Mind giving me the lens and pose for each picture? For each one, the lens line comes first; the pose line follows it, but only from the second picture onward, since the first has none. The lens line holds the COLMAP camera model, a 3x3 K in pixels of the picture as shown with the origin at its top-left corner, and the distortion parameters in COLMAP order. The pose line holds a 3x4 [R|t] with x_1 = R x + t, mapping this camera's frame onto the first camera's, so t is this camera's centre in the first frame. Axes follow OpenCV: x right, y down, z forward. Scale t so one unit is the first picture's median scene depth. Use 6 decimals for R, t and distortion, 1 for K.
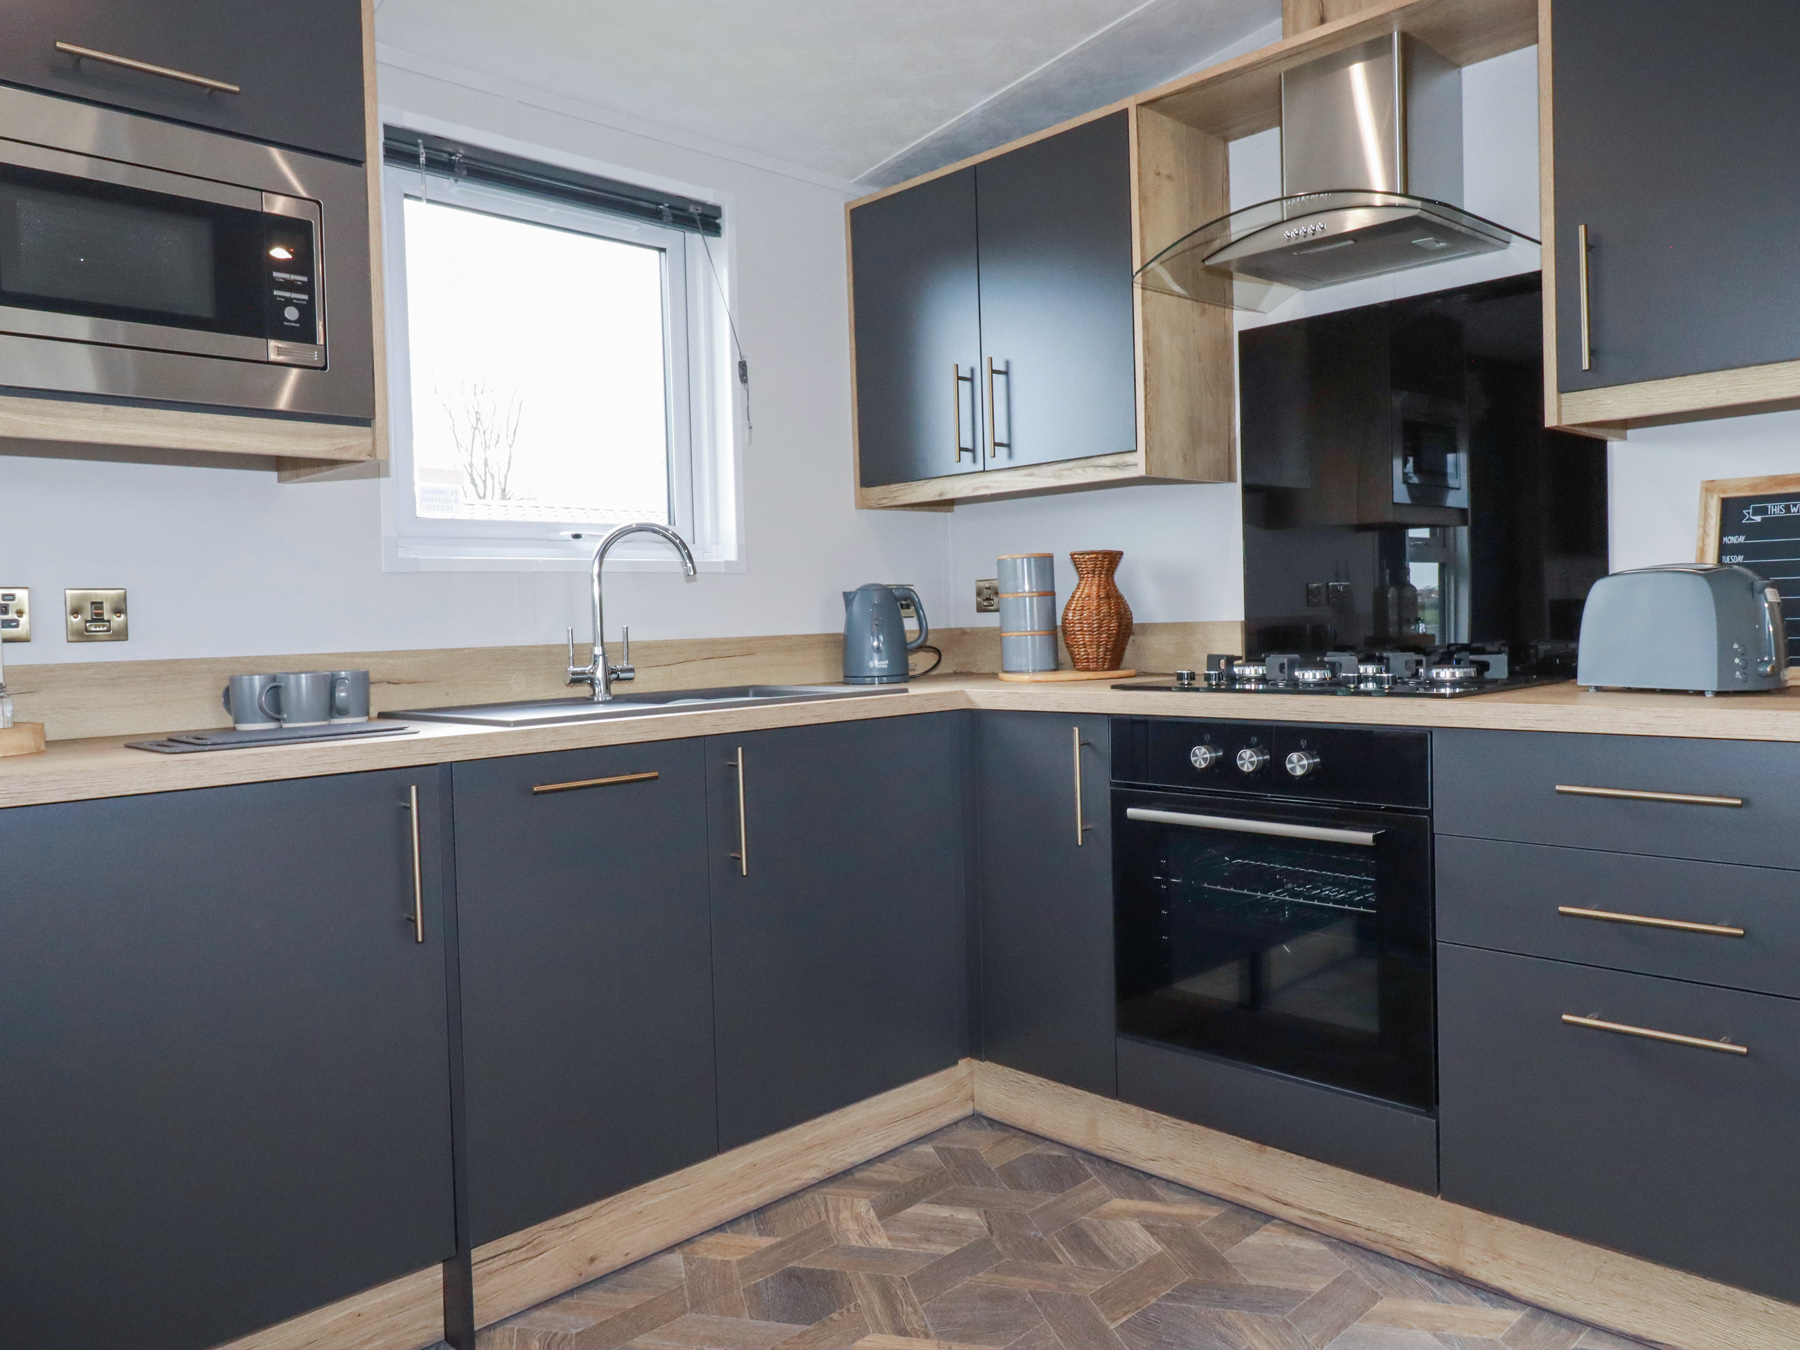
lens RADIAL K [[1296.4, 0, 903.2], [0, 1296.4, 661.6], [0, 0, 1]] dist [0.001302, 0.000173]
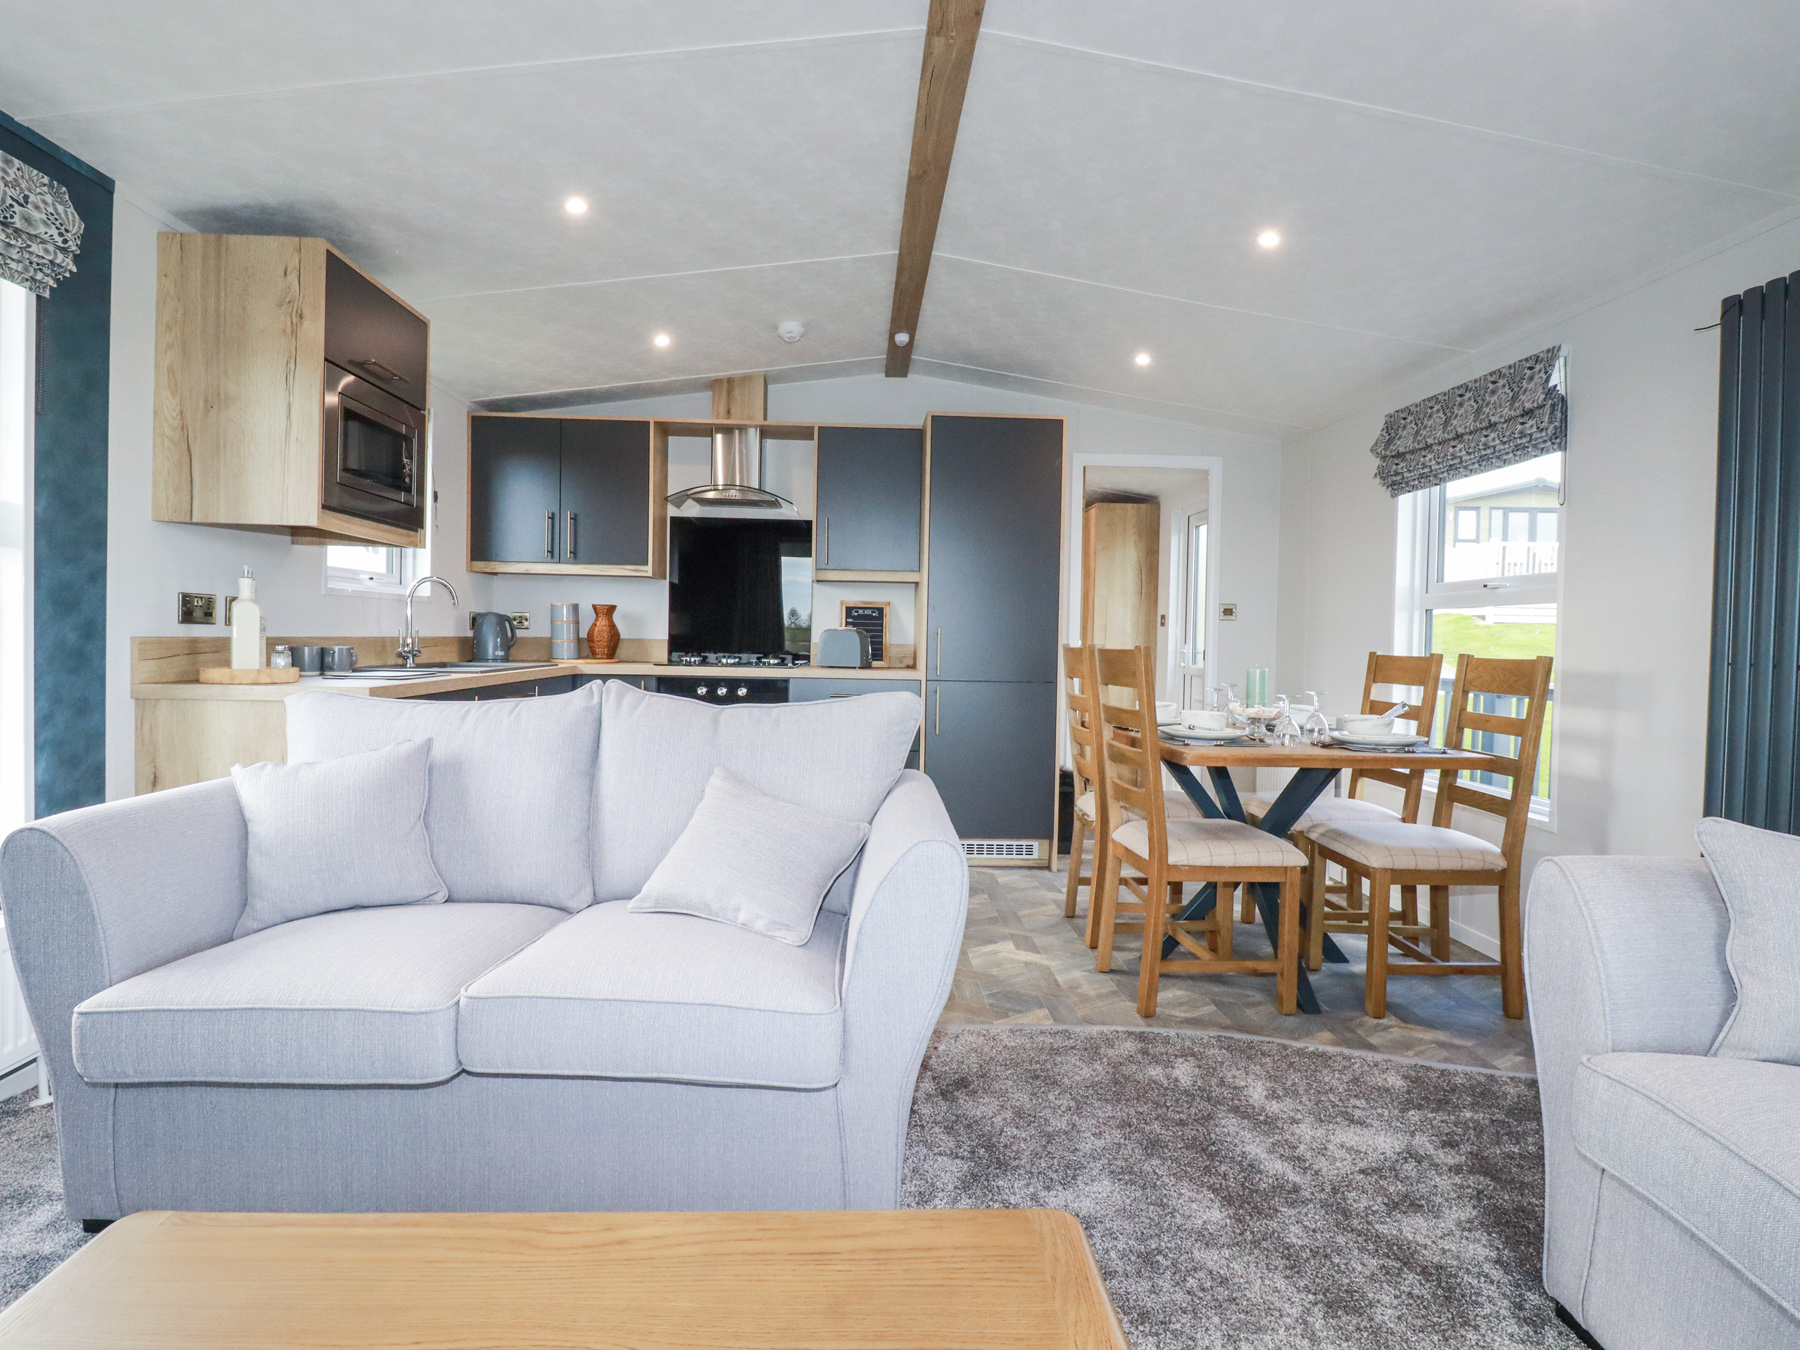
lens RADIAL K [[952.3, 0, 899.0], [0, 952.3, 666.9], [0, 0, 1]] dist [0.000710, -0.000165]
pose [[0.661077, 0.020911, 0.750027, -0.793157], [-0.014777, 0.999781, -0.014849, 0.039943], [-0.750173, -0.001267, 0.661241, -0.479144]]
